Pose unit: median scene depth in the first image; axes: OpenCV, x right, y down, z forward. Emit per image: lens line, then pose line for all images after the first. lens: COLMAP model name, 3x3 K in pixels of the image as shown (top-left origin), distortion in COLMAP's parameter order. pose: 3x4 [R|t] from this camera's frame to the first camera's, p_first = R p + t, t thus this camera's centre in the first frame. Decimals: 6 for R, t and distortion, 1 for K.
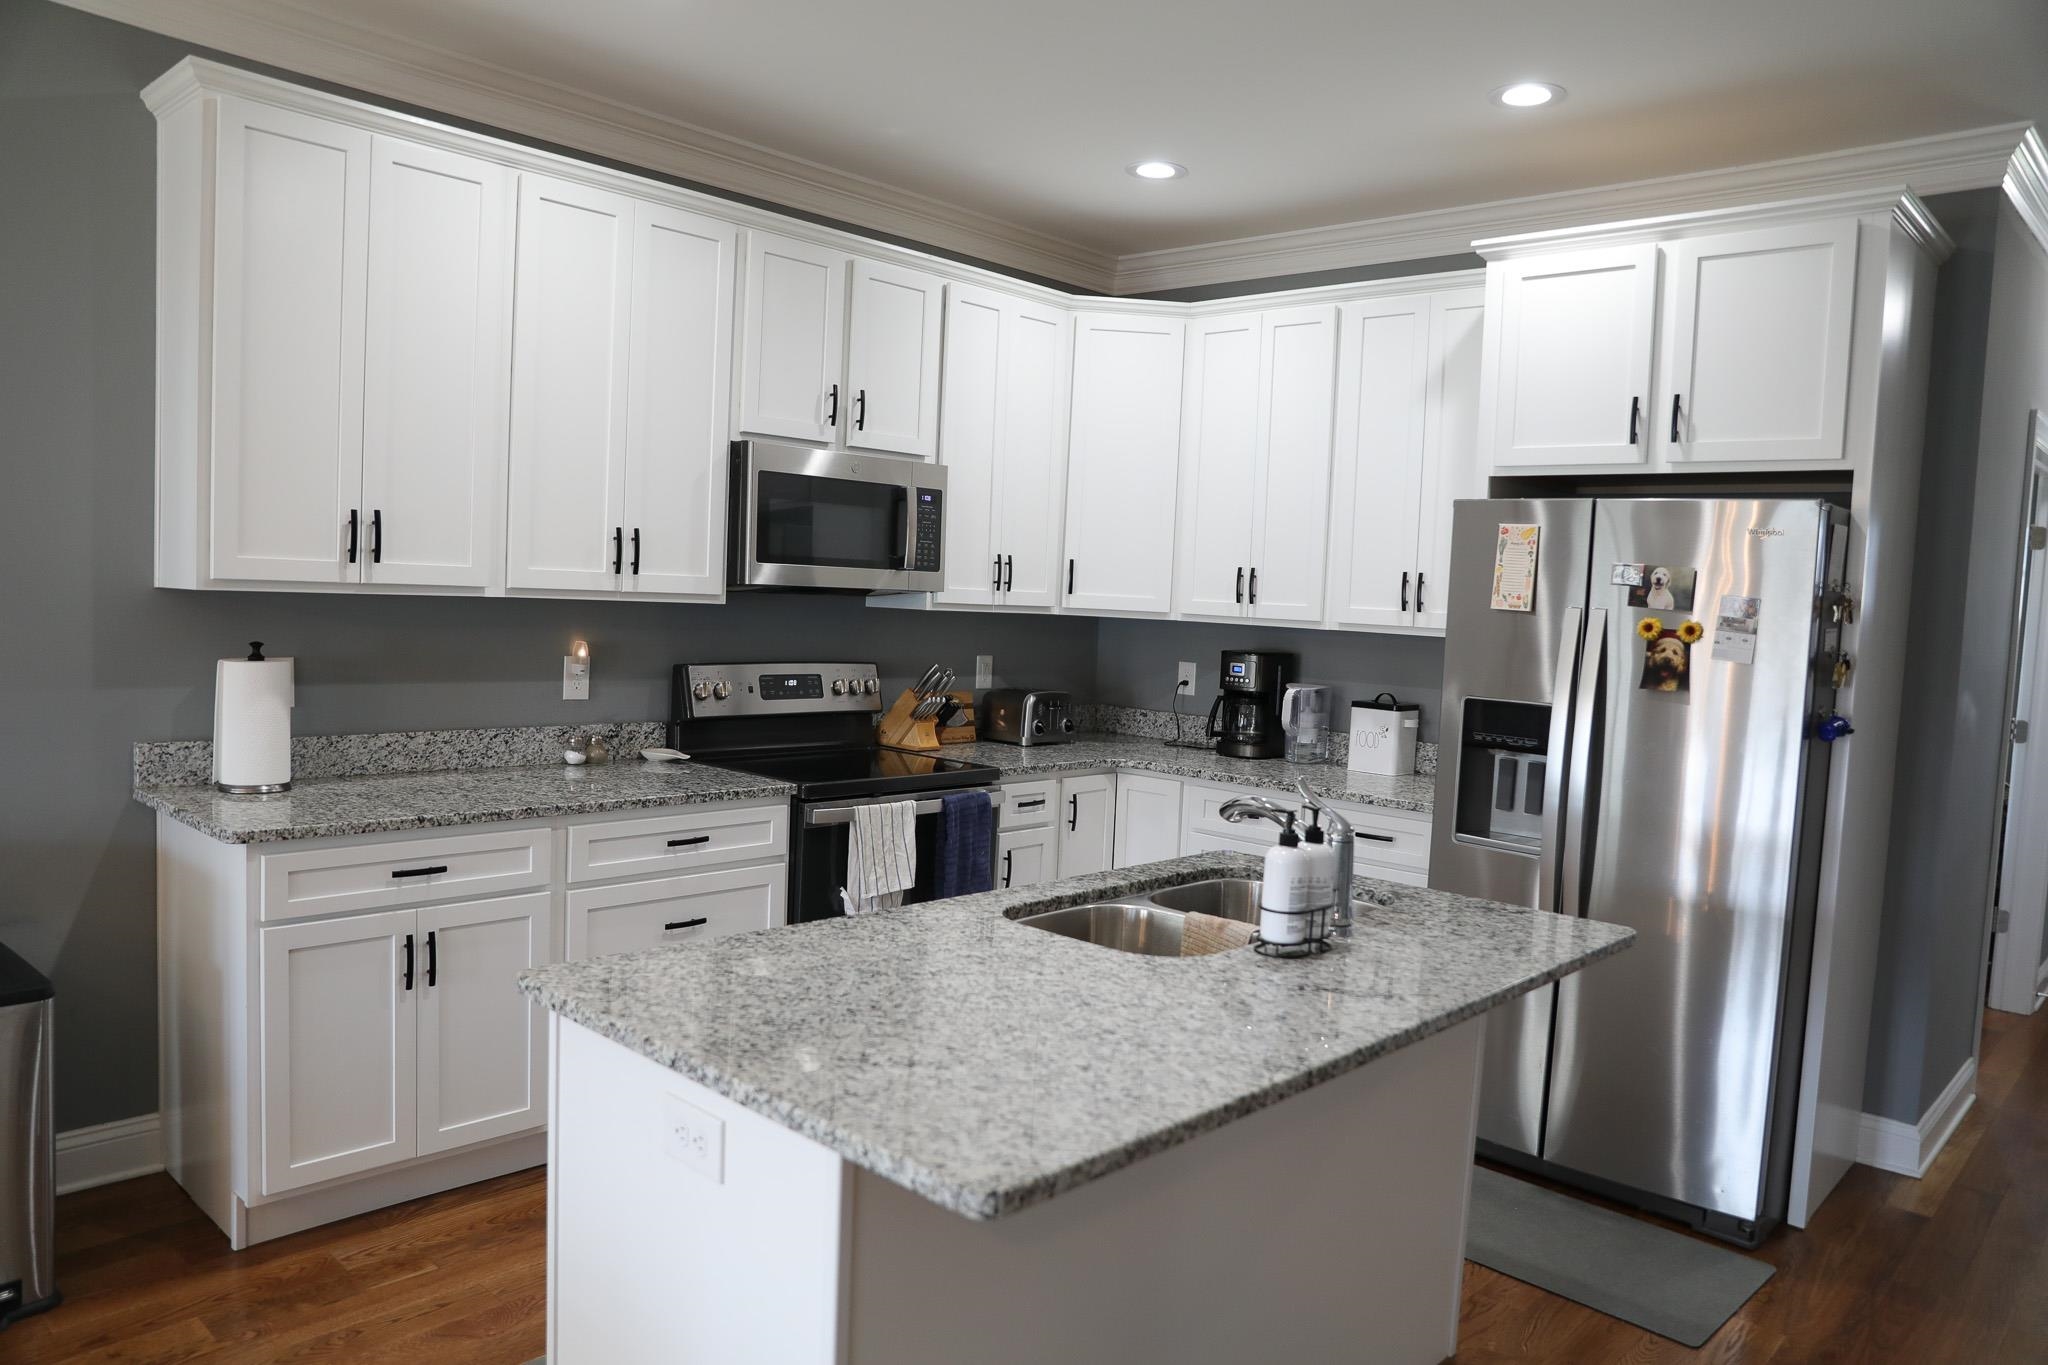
lens RADIAL K [[1403.7, 0, 1019.2], [0, 1403.7, 686.3], [0, 0, 1]] dist [-0.108435, 0.080165]
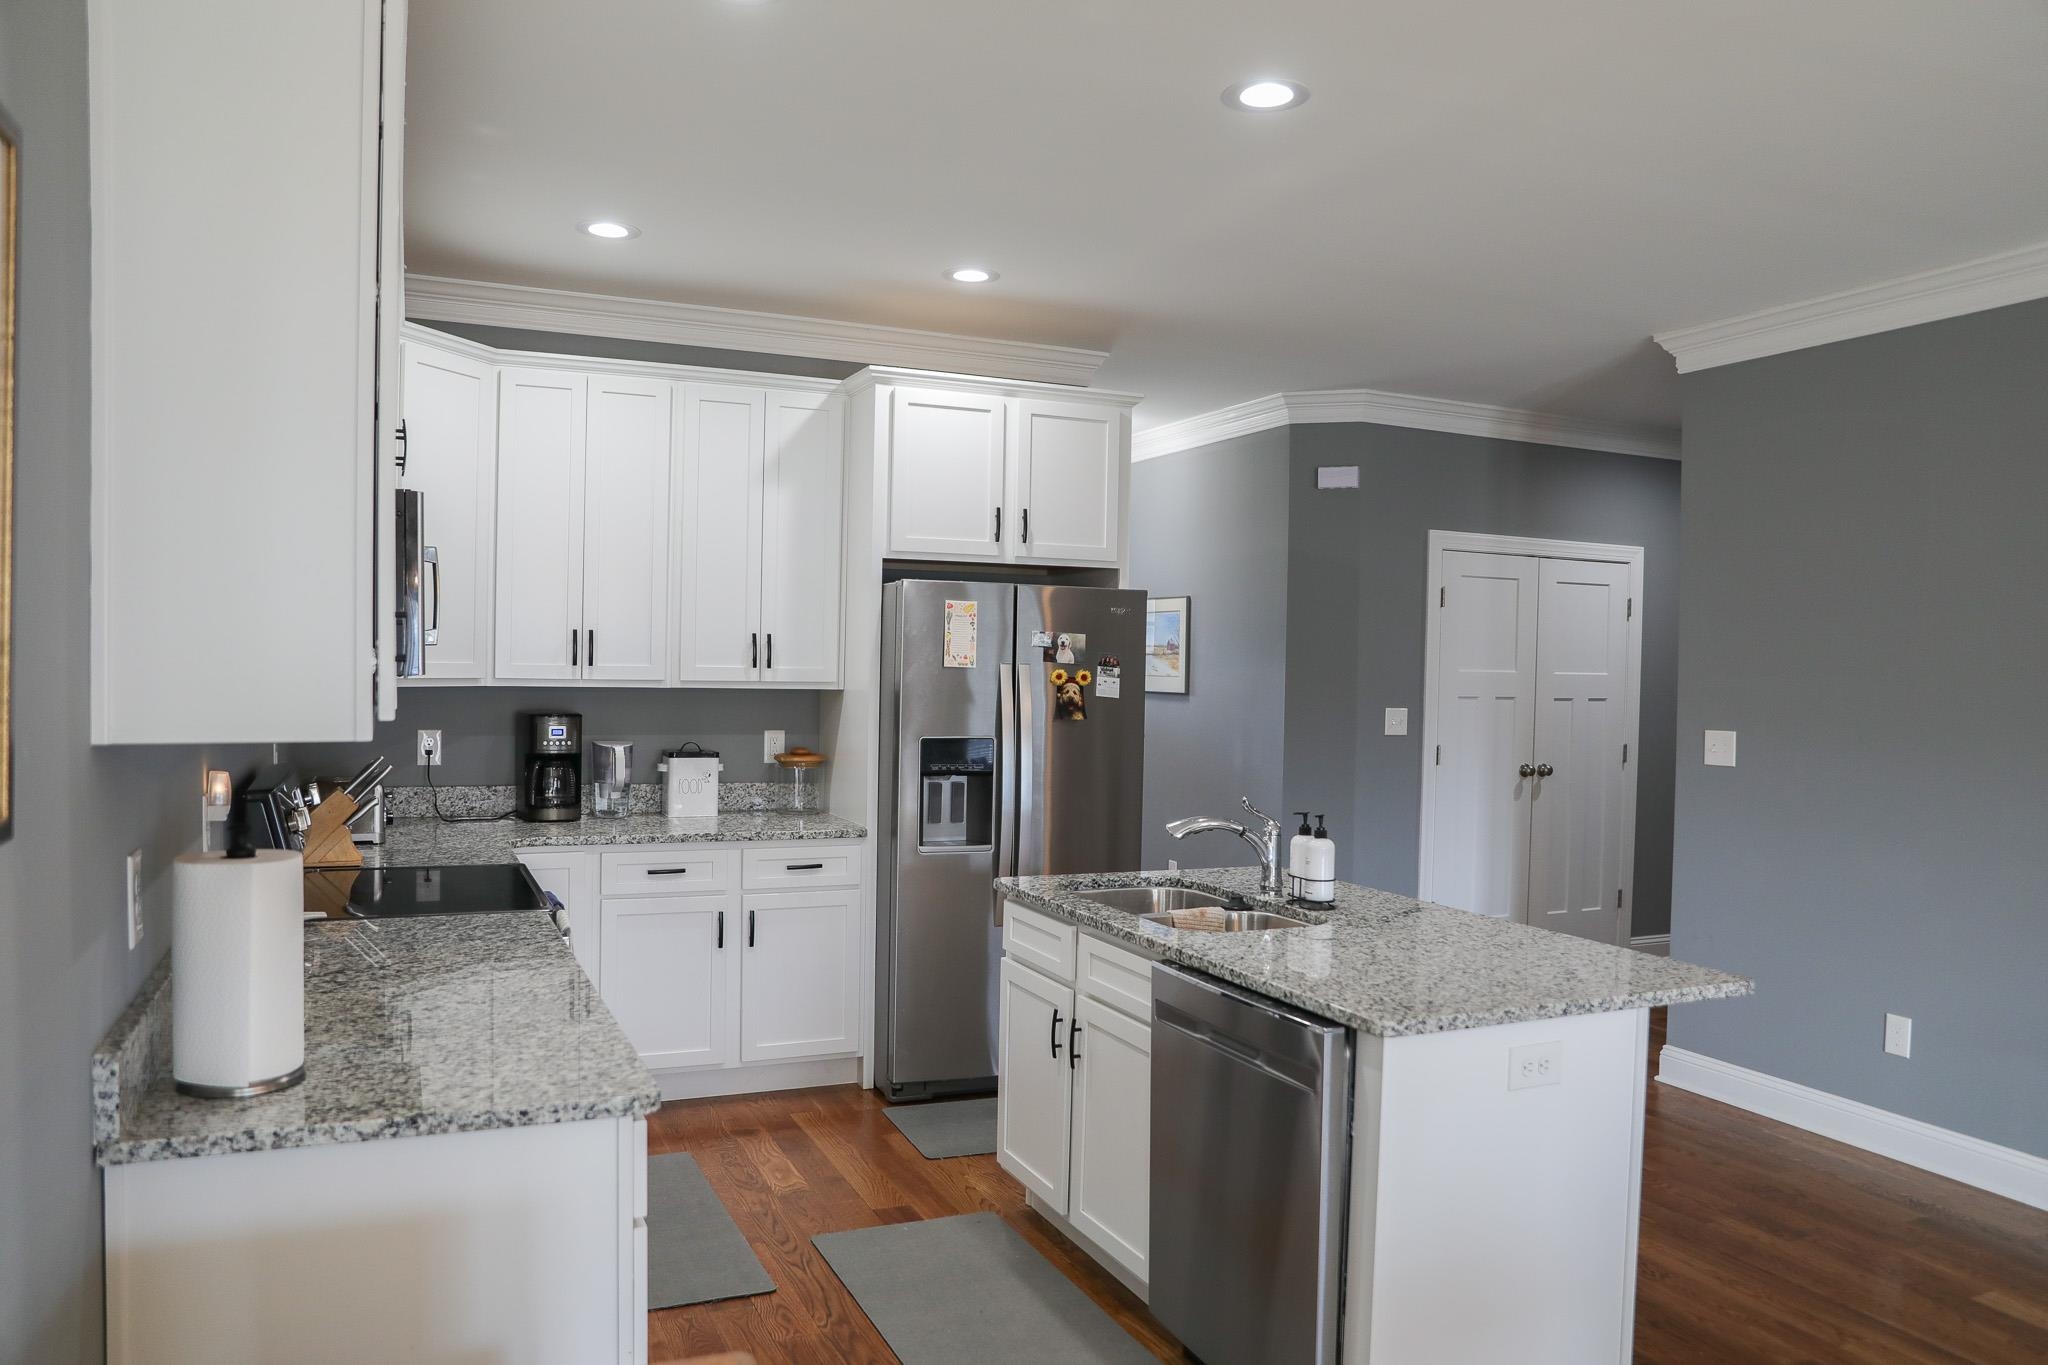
lens RADIAL K [[1436.0, 0, 1016.7], [0, 1436.0, 690.7], [0, 0, 1]] dist [-0.118232, 0.095194]
pose [[0.390012, -0.058504, 0.918949, -0.820838], [0.061146, 0.997422, 0.037549, -0.076551], [-0.918777, 0.041545, 0.392584, 0.404288]]
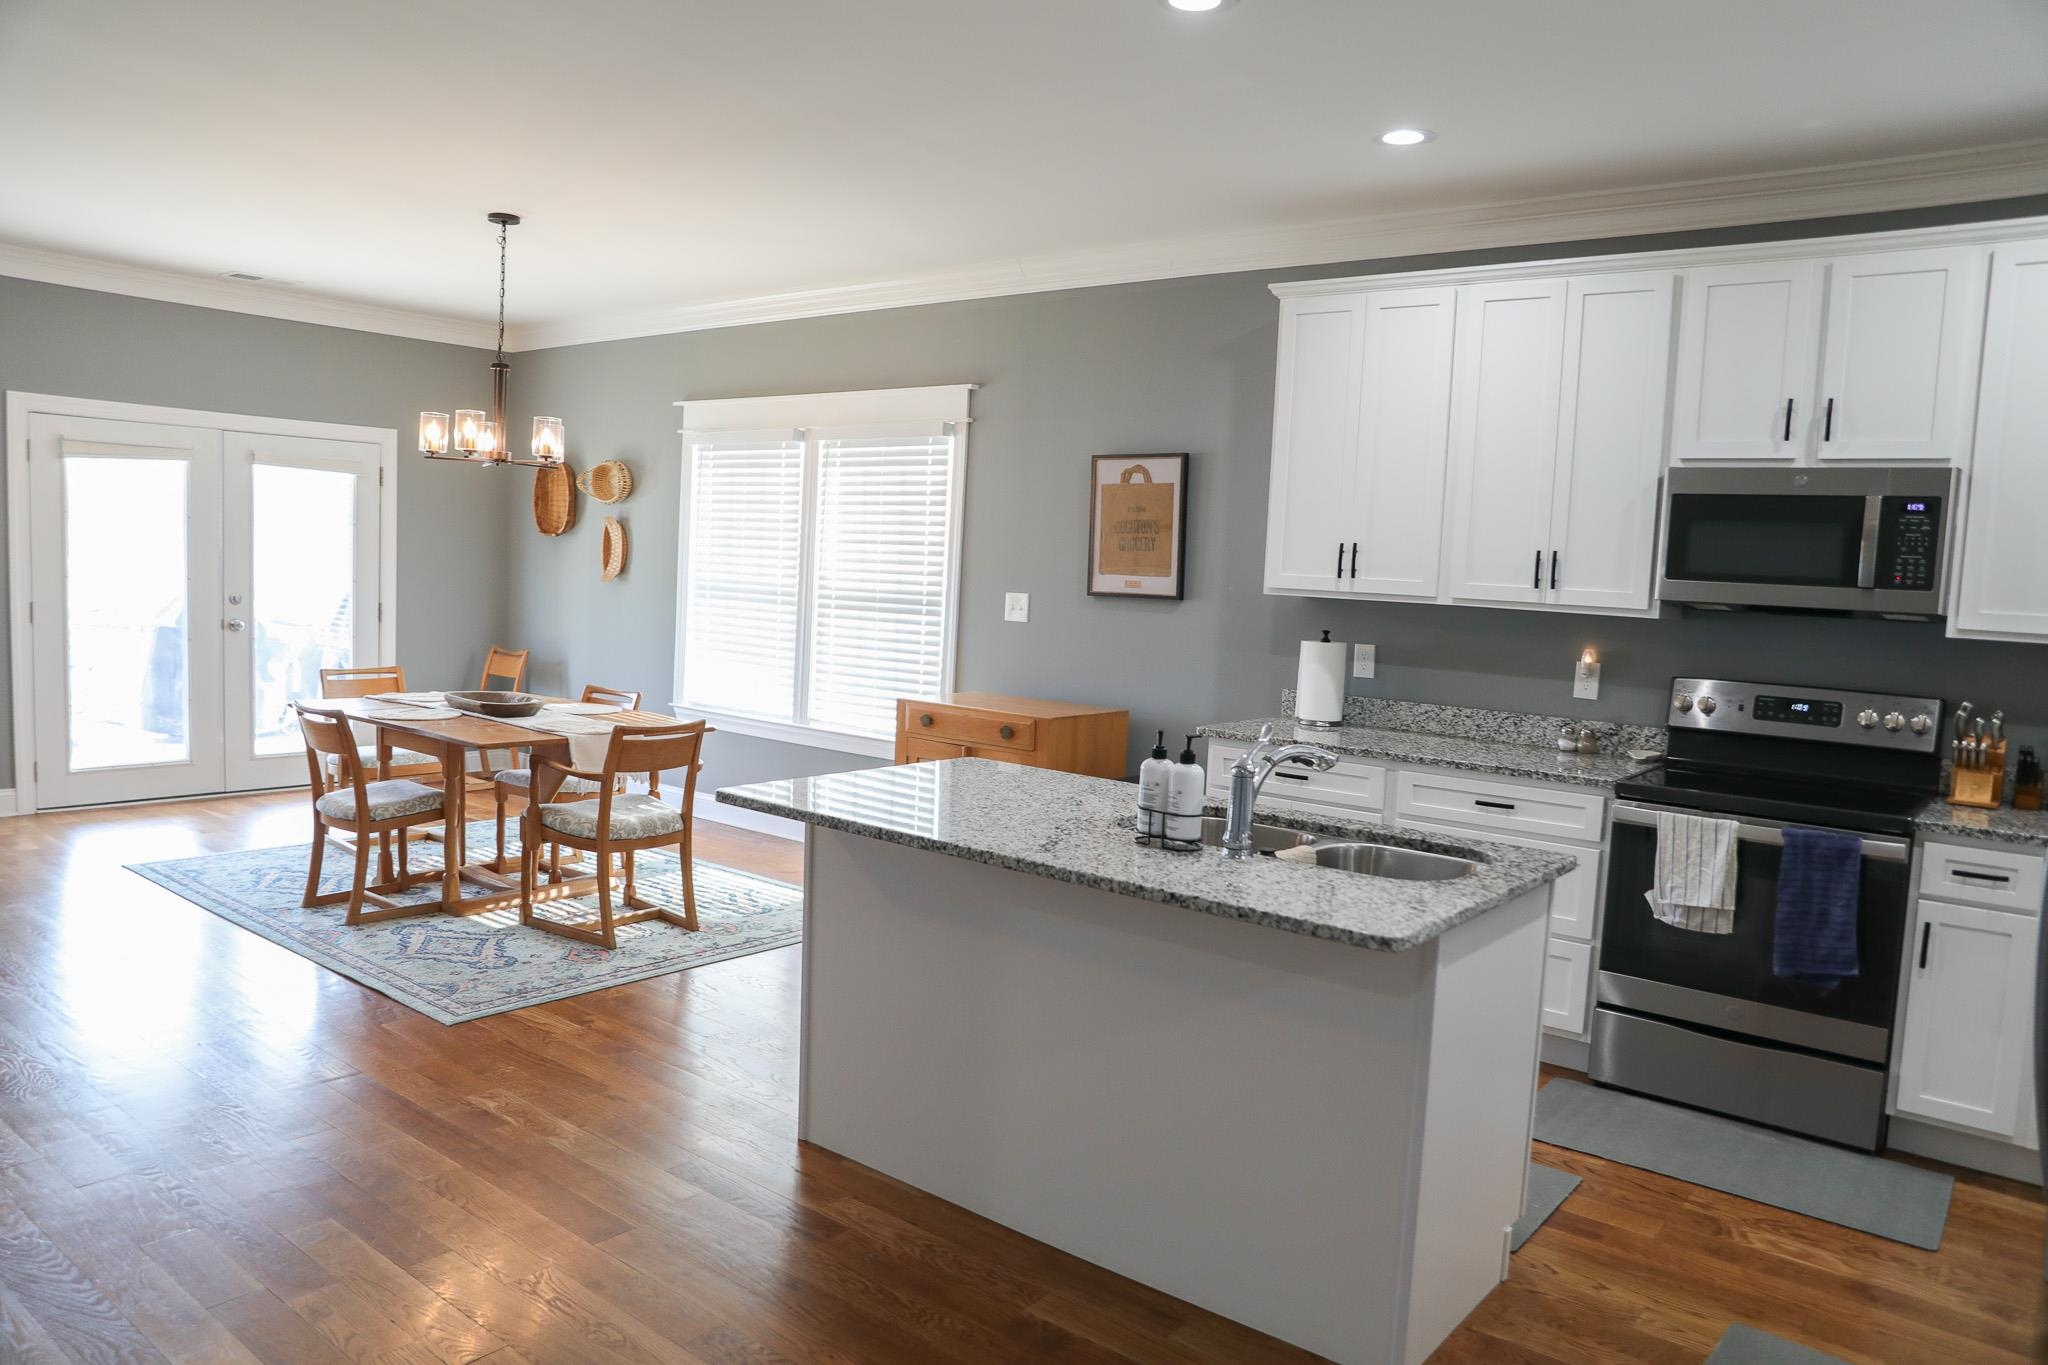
lens RADIAL K [[1403.7, 0, 1019.2], [0, 1403.7, 686.3], [0, 0, 1]] dist [-0.108435, 0.080165]
pose [[0.076211, 0.046711, -0.995997, 0.865539], [-0.109827, 0.993217, 0.038177, 0.007562], [0.991025, 0.106478, 0.080824, 0.450321]]
